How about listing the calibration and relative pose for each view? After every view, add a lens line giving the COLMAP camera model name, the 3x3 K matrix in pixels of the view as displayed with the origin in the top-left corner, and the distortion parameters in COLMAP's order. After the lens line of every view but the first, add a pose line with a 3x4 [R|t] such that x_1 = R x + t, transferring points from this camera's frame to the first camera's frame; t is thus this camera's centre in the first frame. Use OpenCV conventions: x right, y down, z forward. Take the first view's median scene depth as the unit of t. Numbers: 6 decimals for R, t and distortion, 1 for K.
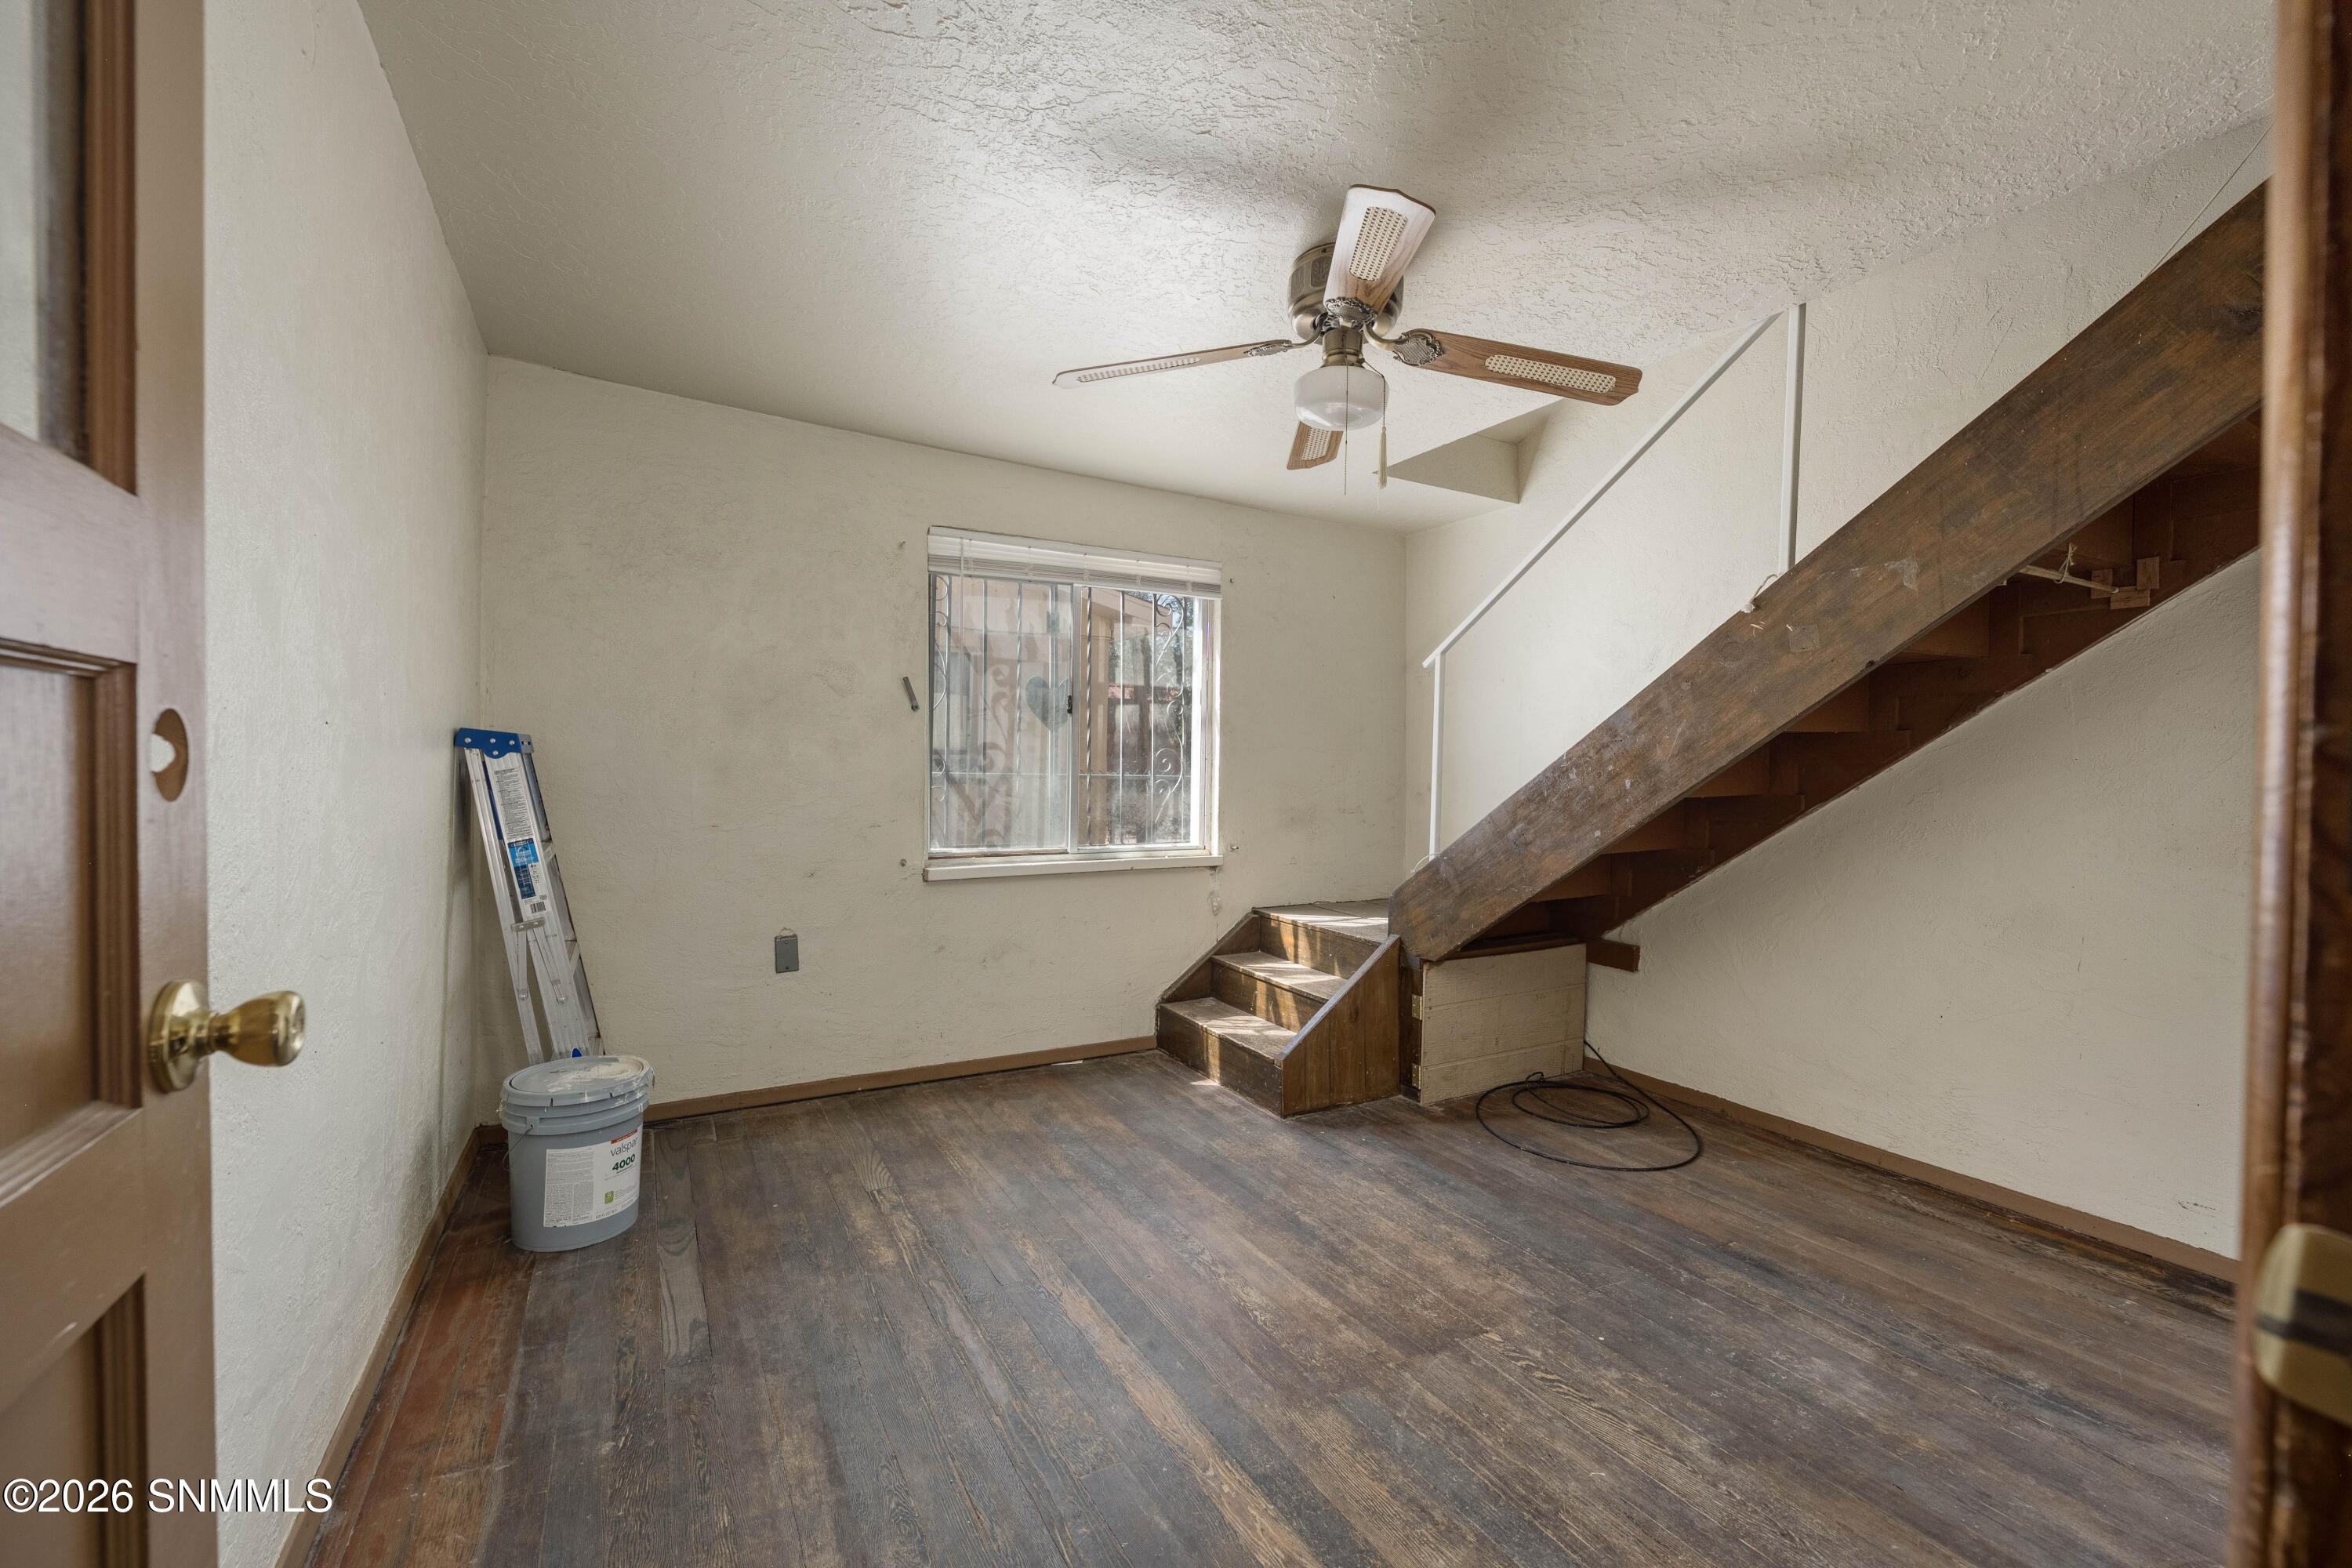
lens RADIAL K [[964.9, 0, 1176.0], [0, 964.9, 784.0], [0, 0, 1]] dist [-0.007716, -0.000227]
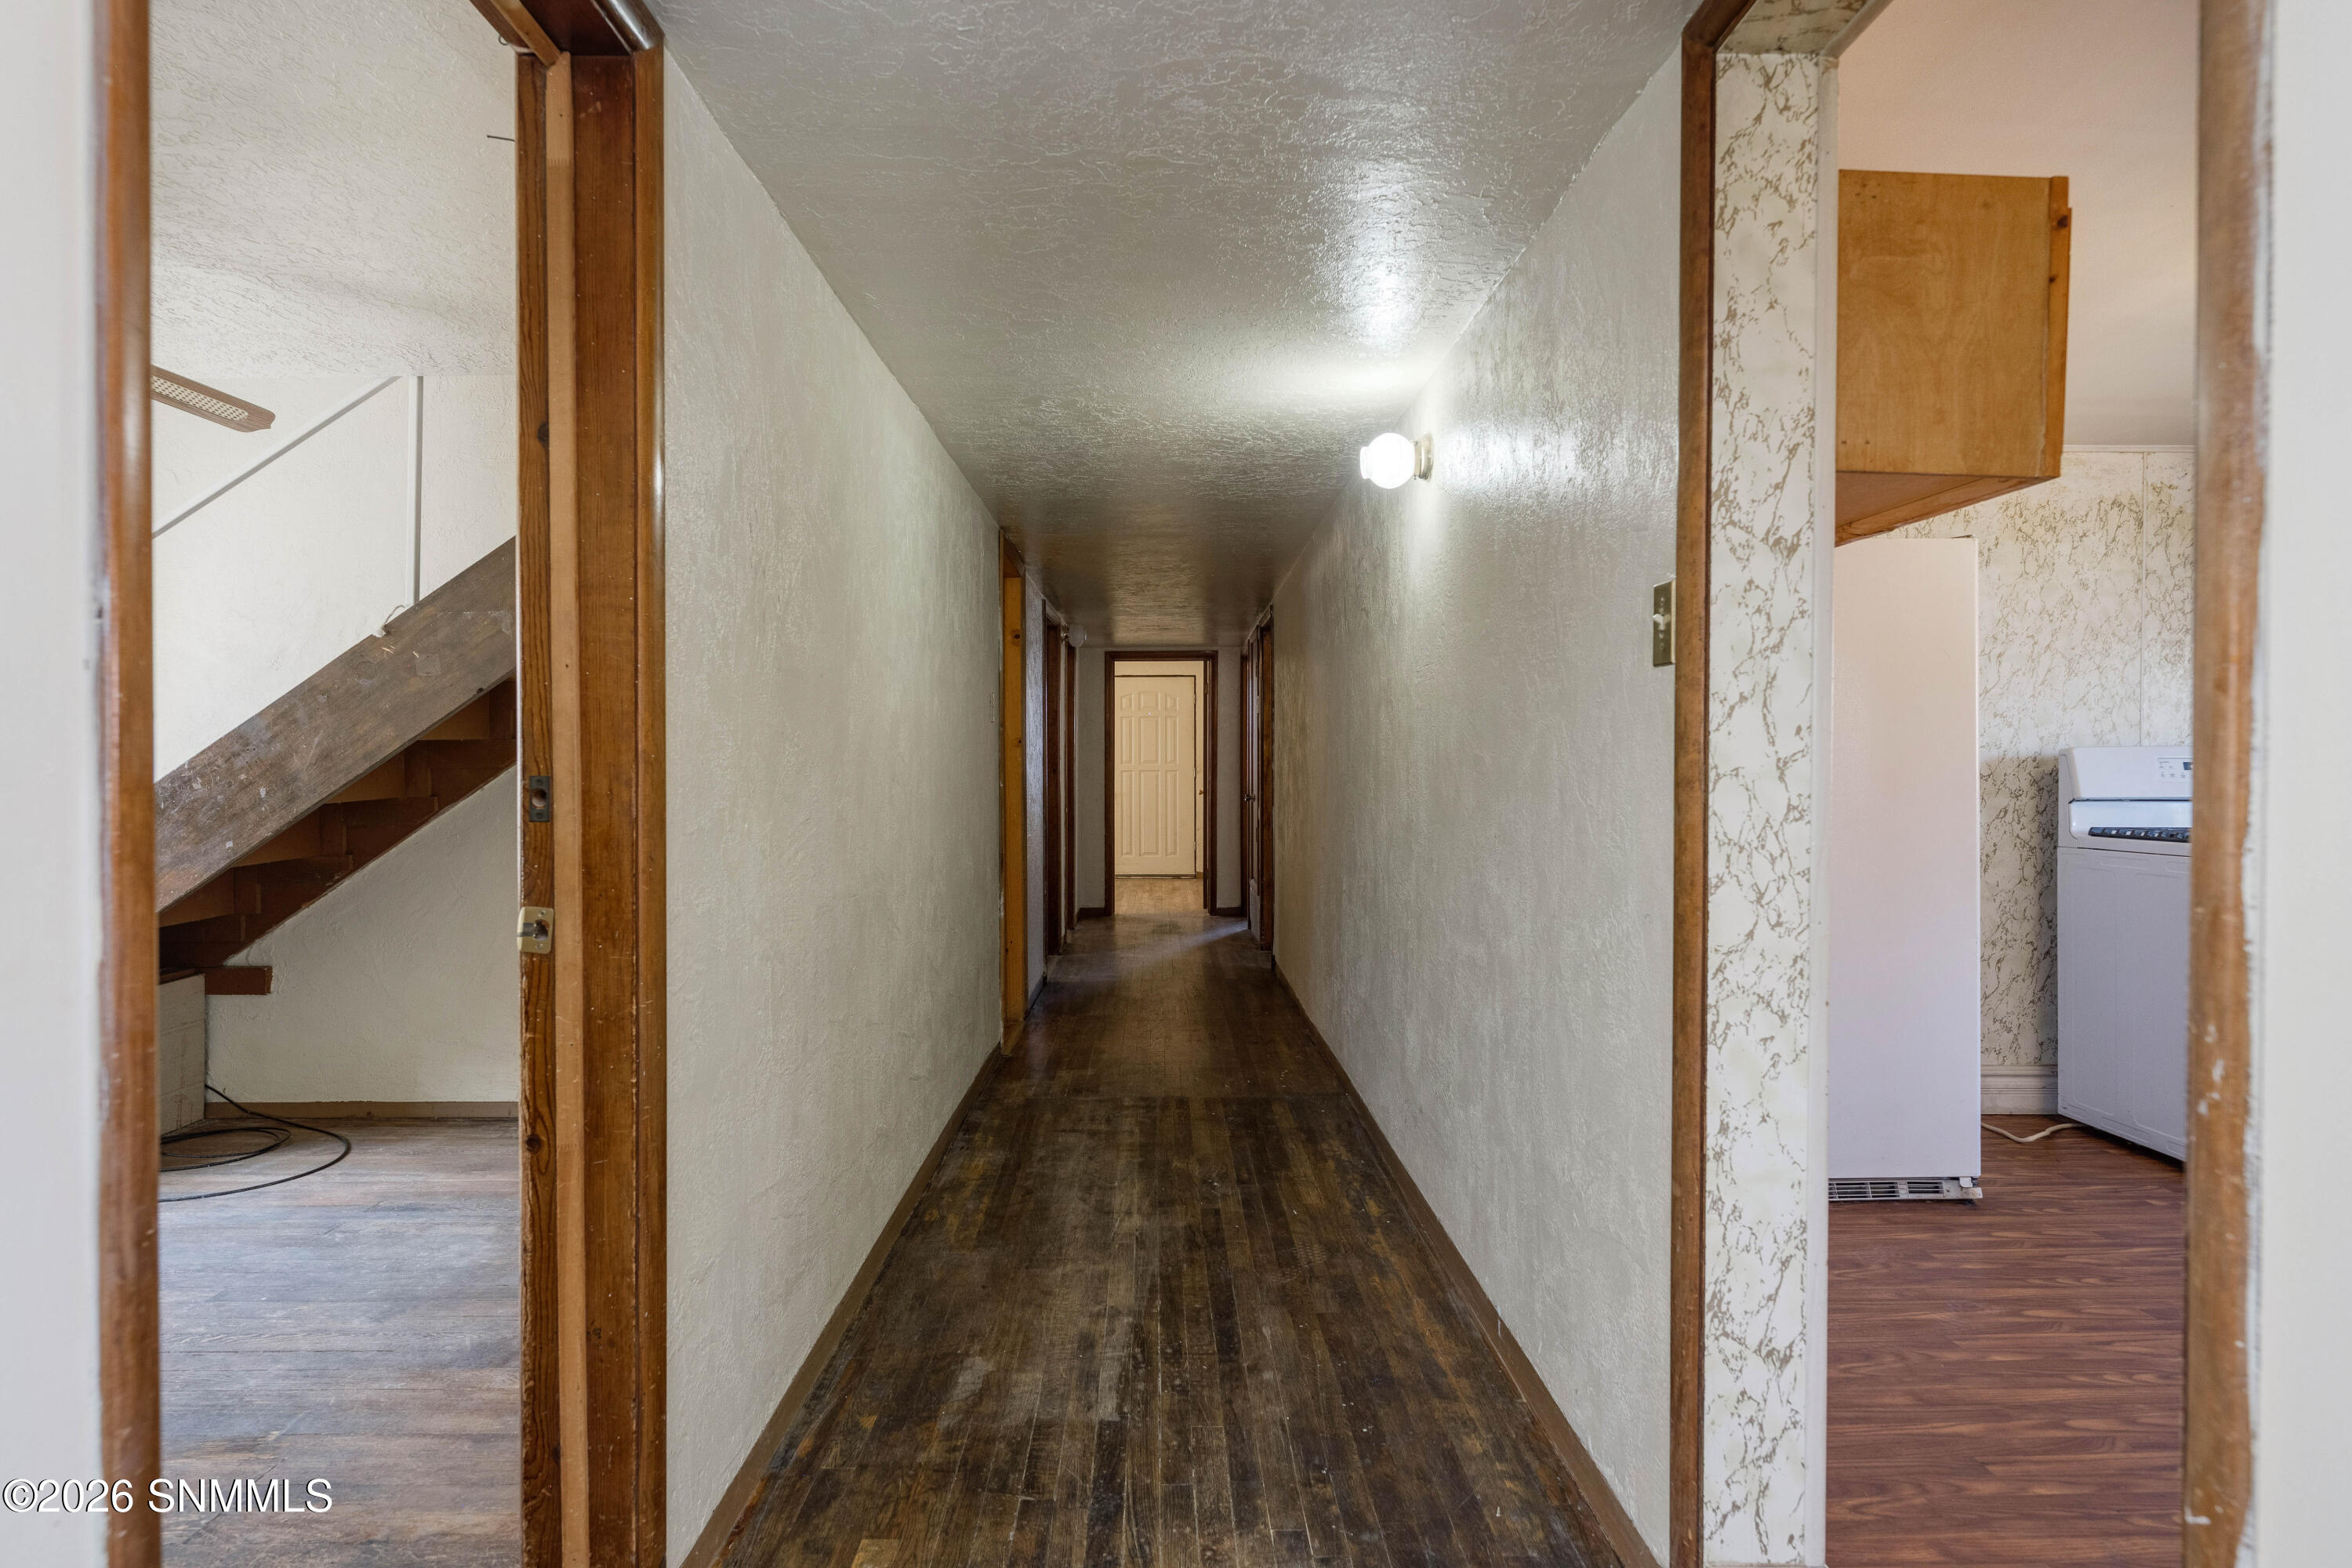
lens RADIAL K [[1307.4, 0, 1167.9], [0, 1307.4, 771.0], [0, 0, 1]] dist [-0.000493, 0.001659]
pose [[0.475798, -0.017338, 0.879384, -0.290385], [0.023971, 0.999690, 0.006741, -0.009458], [-0.879228, 0.017872, 0.476066, -0.495780]]
